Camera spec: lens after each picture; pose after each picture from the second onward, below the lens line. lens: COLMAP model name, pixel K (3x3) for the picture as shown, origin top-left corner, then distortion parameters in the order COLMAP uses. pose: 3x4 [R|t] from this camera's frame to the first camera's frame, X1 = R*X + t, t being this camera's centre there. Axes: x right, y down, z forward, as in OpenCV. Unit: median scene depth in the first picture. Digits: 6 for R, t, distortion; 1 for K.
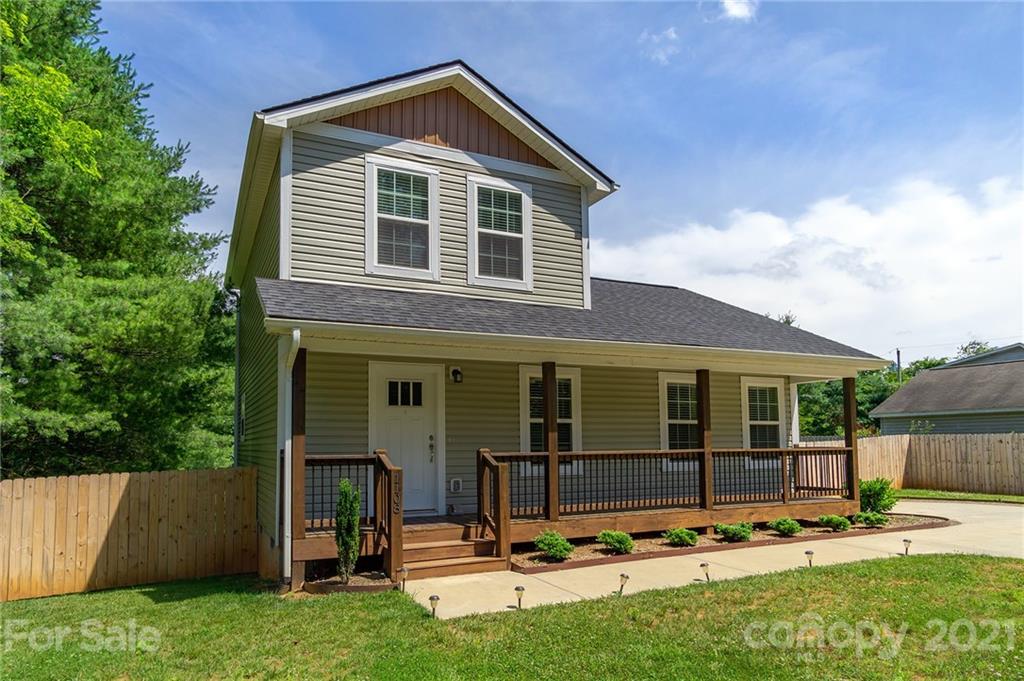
lens RADIAL K [[647.0, 0, 509.0], [0, 647.0, 400.8], [0, 0, 1]] dist [0.007470, 0.006399]
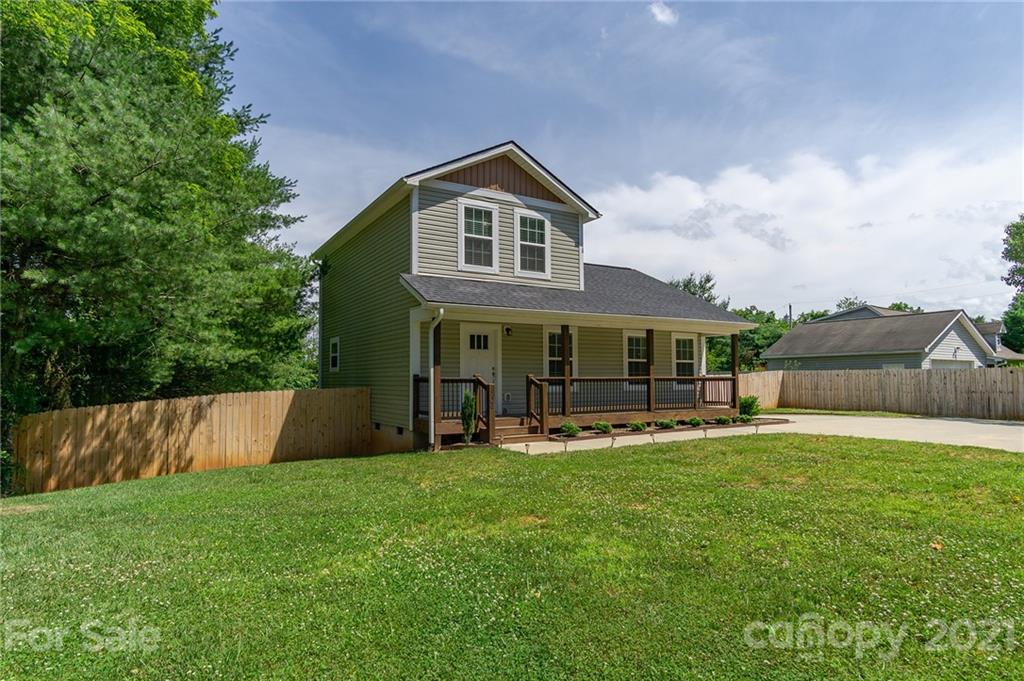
lens RADIAL K [[592.3, 0, 526.5], [0, 592.3, 344.2], [0, 0, 1]] dist [0.007798, 0.001555]
pose [[0.992442, 0.011342, 0.122188, -0.206971], [-0.012447, 0.999888, 0.008281, -0.017924], [-0.122080, -0.009739, 0.992472, -0.484488]]
